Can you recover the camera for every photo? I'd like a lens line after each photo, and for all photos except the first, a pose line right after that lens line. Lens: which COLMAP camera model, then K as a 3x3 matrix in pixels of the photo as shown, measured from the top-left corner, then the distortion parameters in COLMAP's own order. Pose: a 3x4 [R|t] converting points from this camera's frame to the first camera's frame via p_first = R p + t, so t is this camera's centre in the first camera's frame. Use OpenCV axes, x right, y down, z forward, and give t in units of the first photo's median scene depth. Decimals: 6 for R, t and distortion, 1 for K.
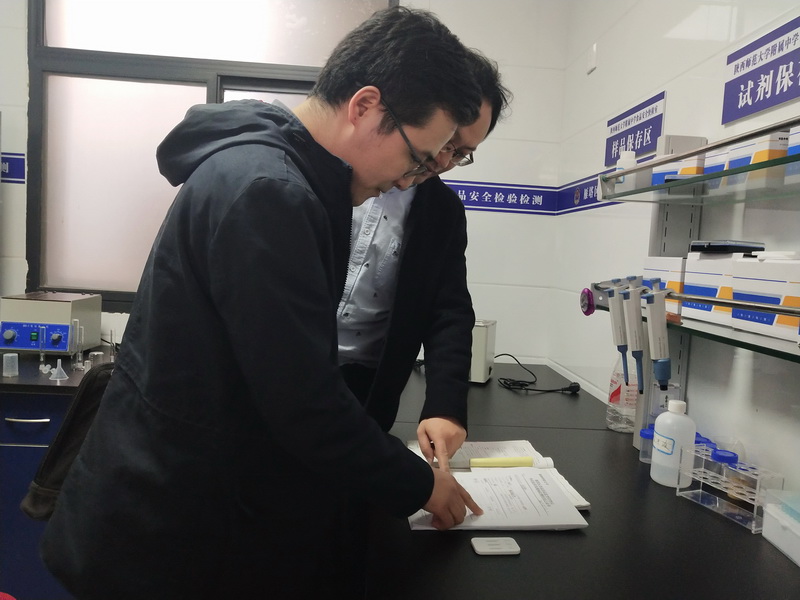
lens RADIAL K [[615.5, 0, 400.0], [0, 615.5, 300.0], [0, 0, 1]] dist [-0.030839, 0.060495]
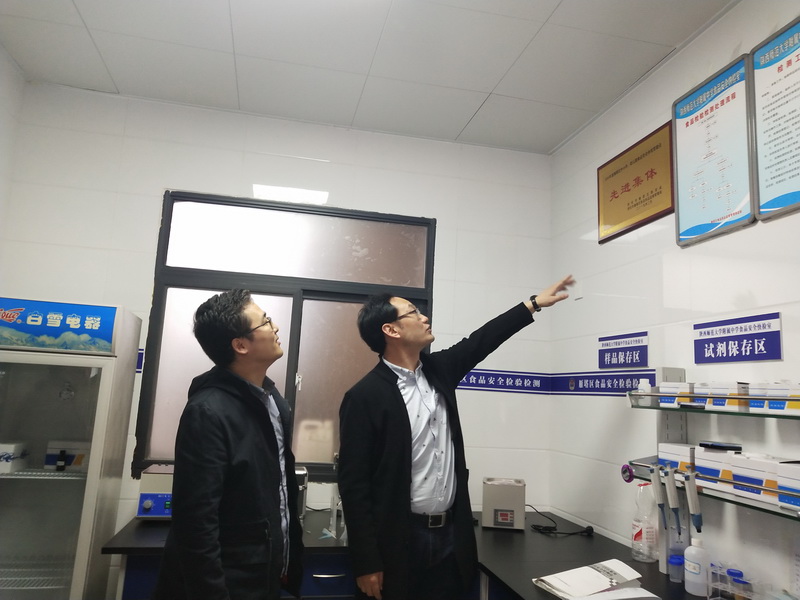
lens RADIAL K [[615.5, 0, 400.0], [0, 615.5, 300.0], [0, 0, 1]] dist [-0.030839, 0.060495]
pose [[0.985955, 0.018838, 0.165948, -0.542286], [0.017648, 0.976304, -0.215682, -0.103413], [-0.166079, 0.215581, 0.962259, -0.511607]]
